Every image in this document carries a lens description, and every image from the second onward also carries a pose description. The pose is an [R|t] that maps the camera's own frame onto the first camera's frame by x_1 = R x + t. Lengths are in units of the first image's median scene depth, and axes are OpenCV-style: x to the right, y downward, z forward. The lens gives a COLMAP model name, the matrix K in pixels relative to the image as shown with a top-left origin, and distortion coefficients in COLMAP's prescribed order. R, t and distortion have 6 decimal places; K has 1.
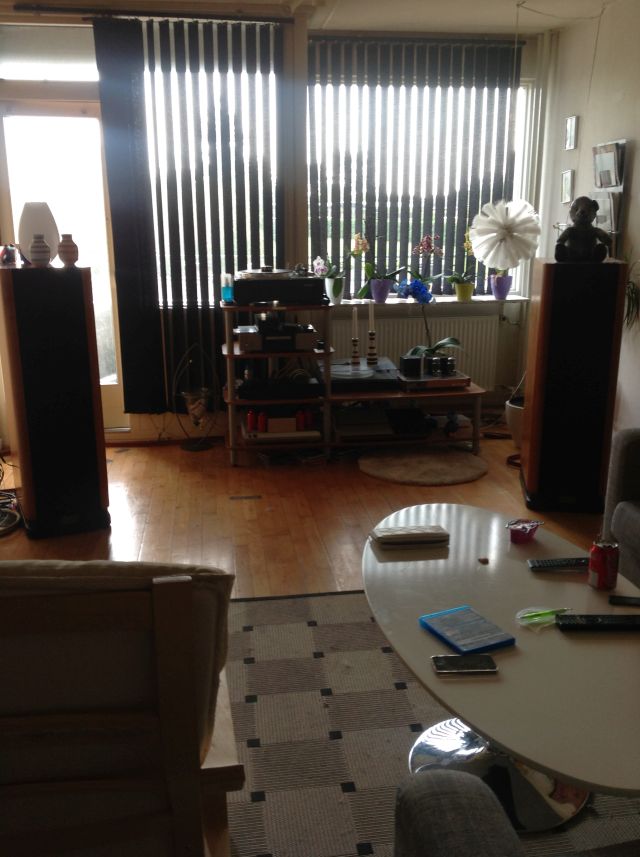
lens RADIAL K [[800.2, 0, 320.0], [0, 800.2, 428.5], [0, 0, 1]] dist [0.133057, -0.357142]
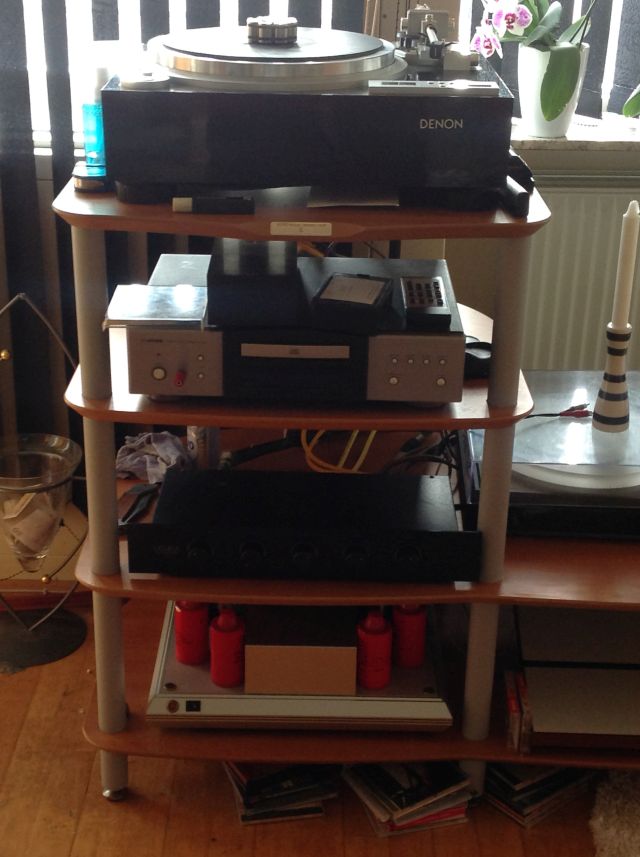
lens RADIAL K [[1373.9, 0, 320.0], [0, 1373.9, 428.5], [0, 0, 1]] dist [-0.001829, -0.048767]
pose [[0.990787, 0.075965, -0.112118, 0.001681], [-0.058094, 0.986230, 0.154837, -0.143003], [0.122336, -0.146898, 0.981557, 0.567121]]
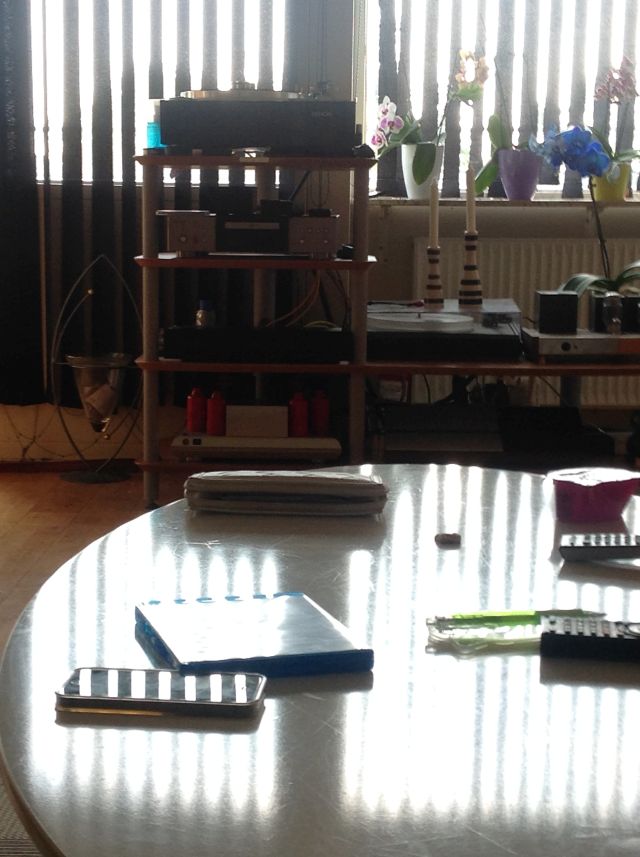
lens RADIAL K [[1548.9, 0, 320.0], [0, 1548.9, 428.5], [0, 0, 1]] dist [0.045058, 0.143038]
pose [[0.989656, 0.039856, -0.137812, 0.106269], [-0.054147, 0.993355, -0.101558, 0.084687], [0.132849, 0.107969, 0.985238, 0.132922]]
